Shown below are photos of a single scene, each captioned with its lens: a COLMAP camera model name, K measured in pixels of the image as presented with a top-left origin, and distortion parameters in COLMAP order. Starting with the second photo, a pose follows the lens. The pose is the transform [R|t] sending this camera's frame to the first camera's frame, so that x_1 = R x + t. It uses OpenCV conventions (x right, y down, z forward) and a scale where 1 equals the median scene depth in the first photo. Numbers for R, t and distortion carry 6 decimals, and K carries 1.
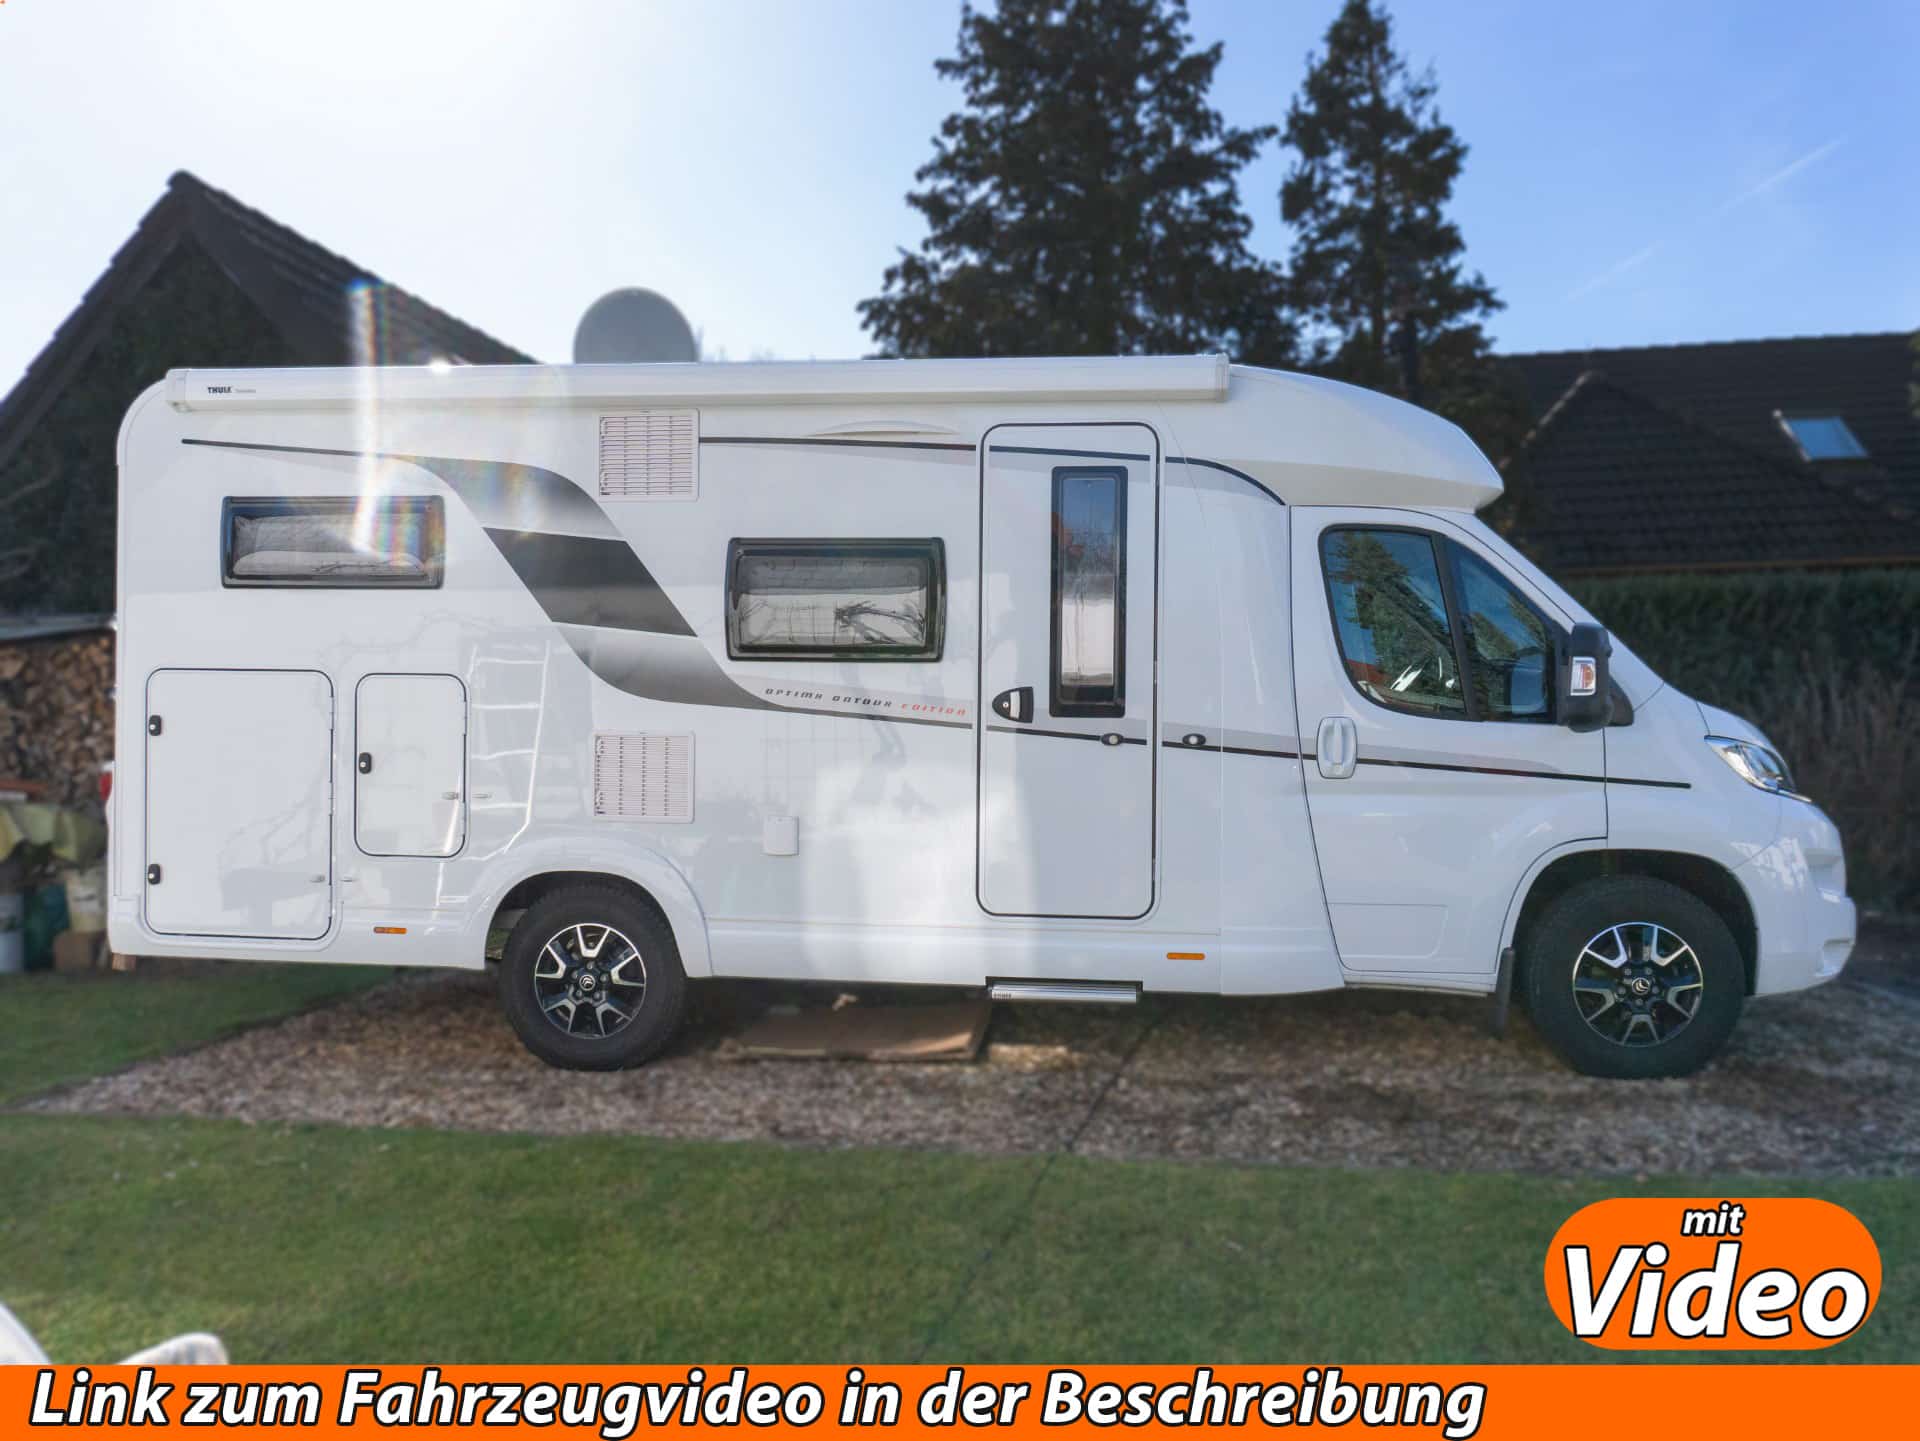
lens RADIAL K [[1395.3, 0, 960.0], [0, 1395.3, 720.5], [0, 0, 1]] dist [-0.015543, -0.003200]
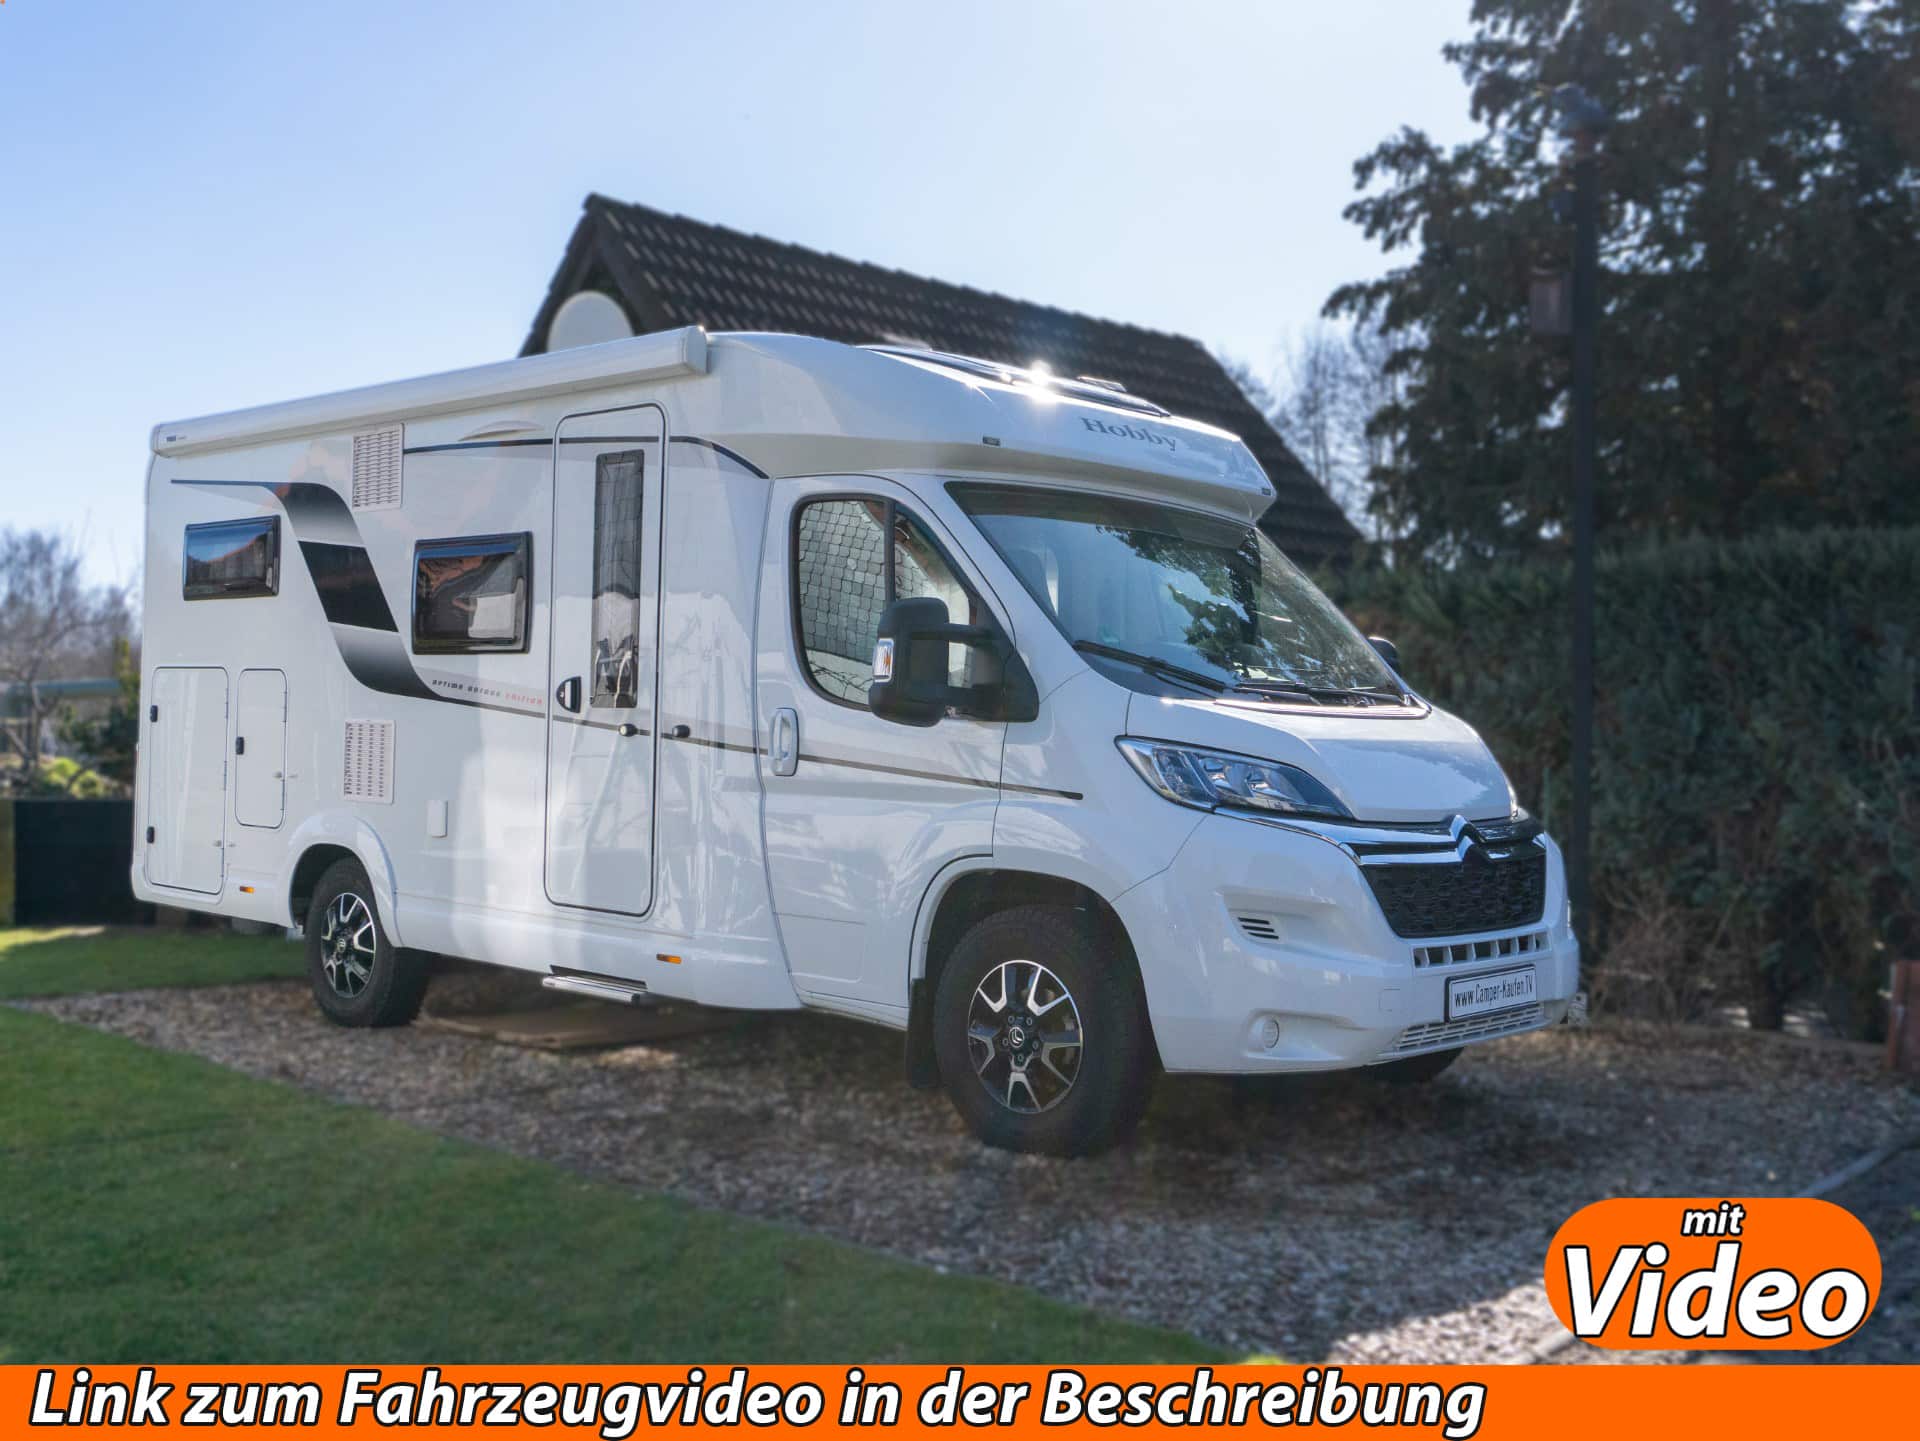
lens RADIAL K [[1950.1, 0, 960.0], [0, 1950.1, 720.5], [0, 0, 1]] dist [0.003199, 0.003132]
pose [[0.797151, 0.010351, -0.603691, 1.102260], [-0.027073, 0.999460, -0.018611, 0.025602], [0.603172, 0.031180, 0.797001, 0.054743]]
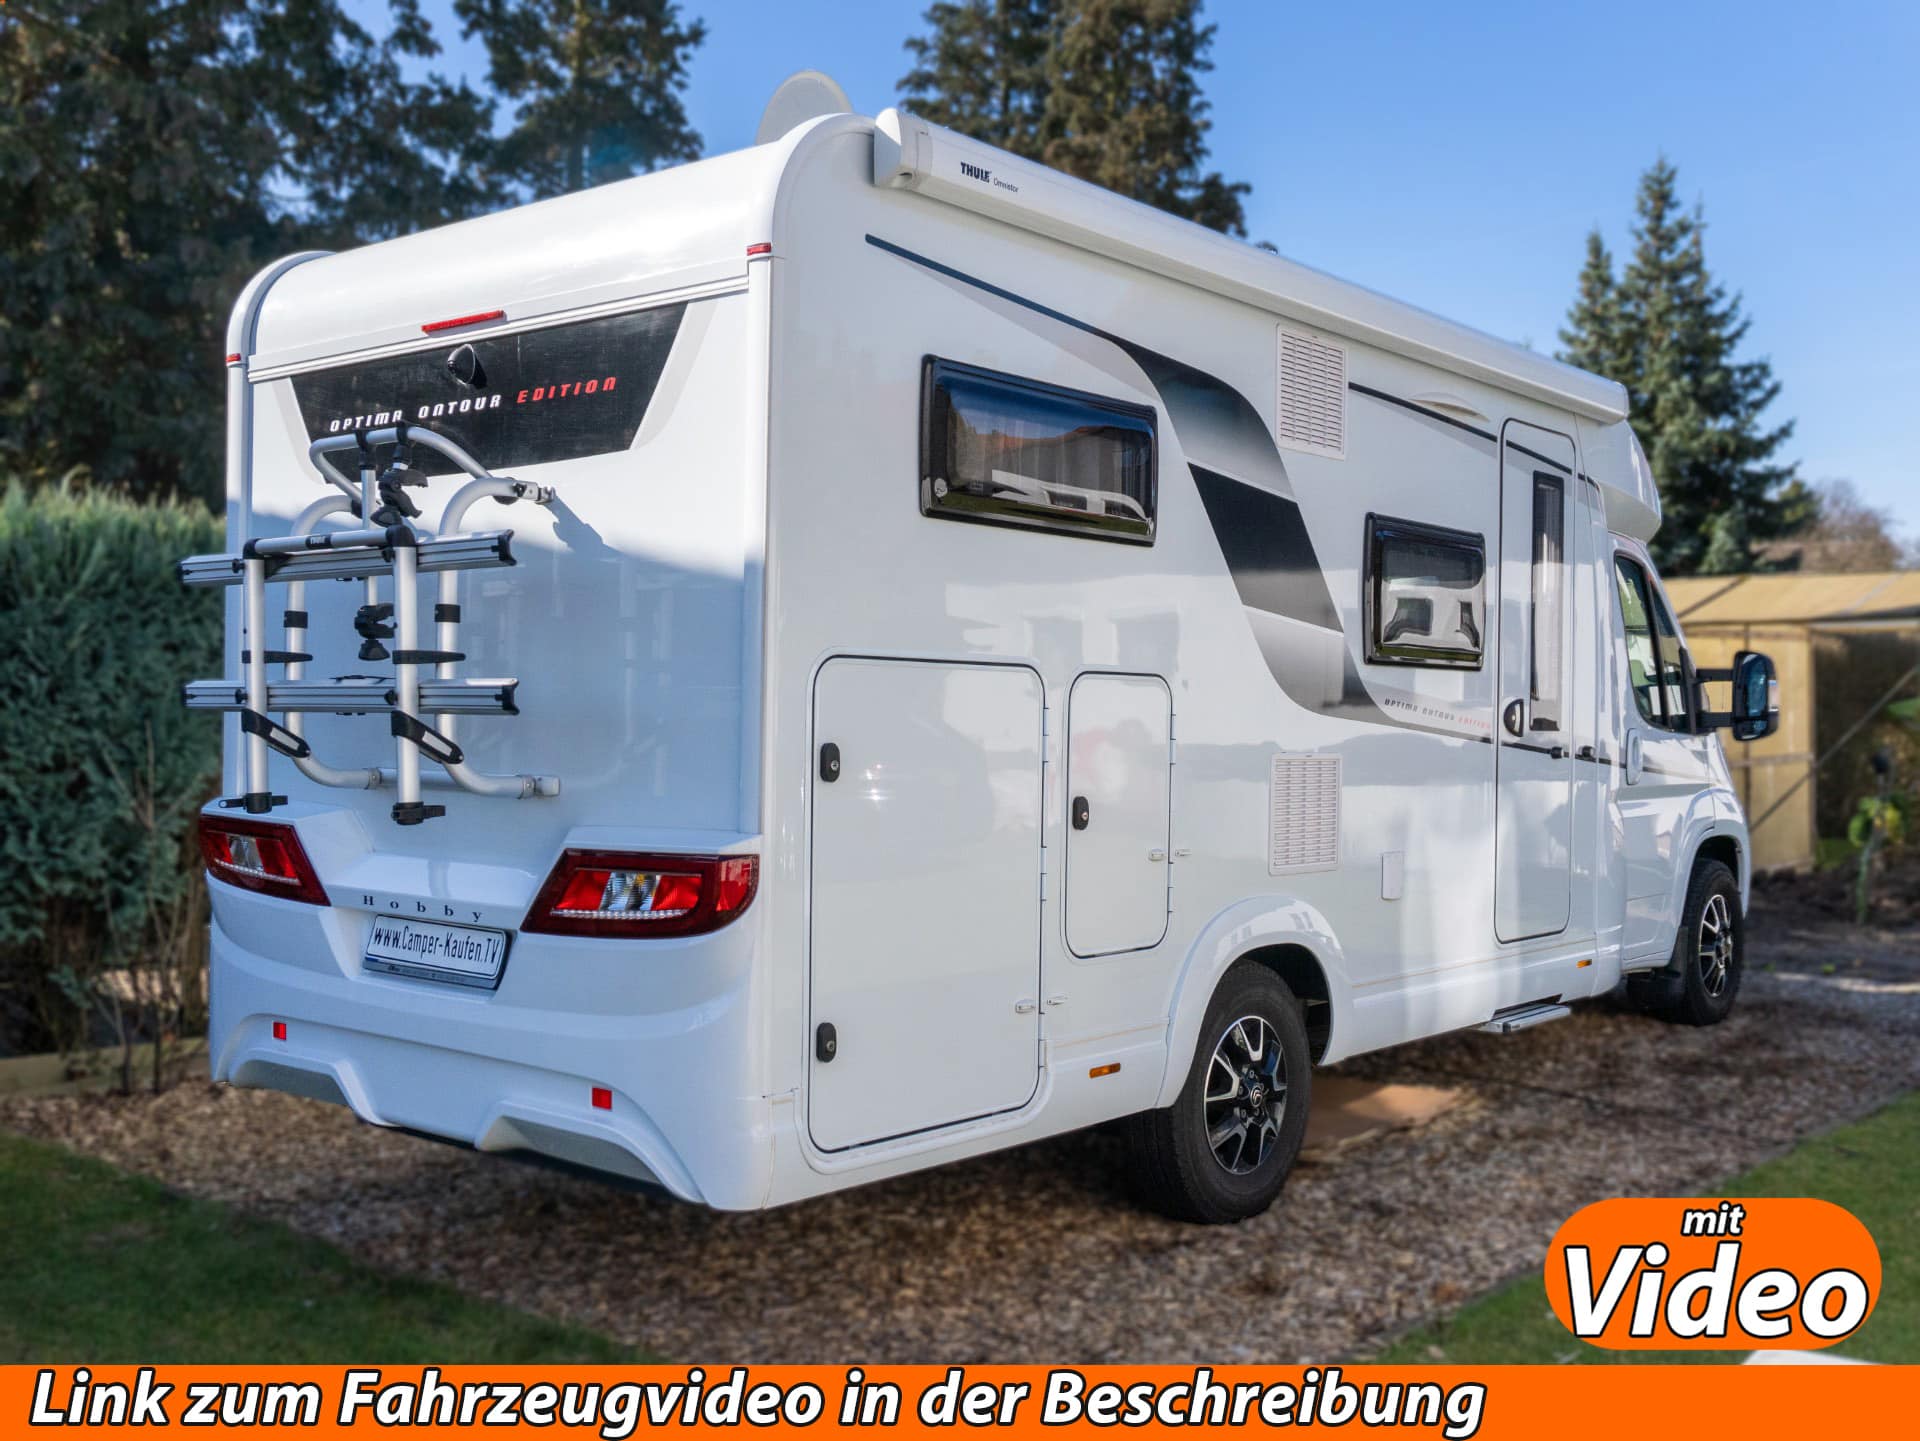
lens RADIAL K [[1950.1, 0, 960.0], [0, 1950.1, 720.5], [0, 0, 1]] dist [0.003199, 0.003132]
pose [[0.551297, -0.005092, 0.834294, -1.258067], [0.003005, 0.999987, 0.004118, -0.016069], [-0.834304, 0.000236, 0.551305, 0.584077]]
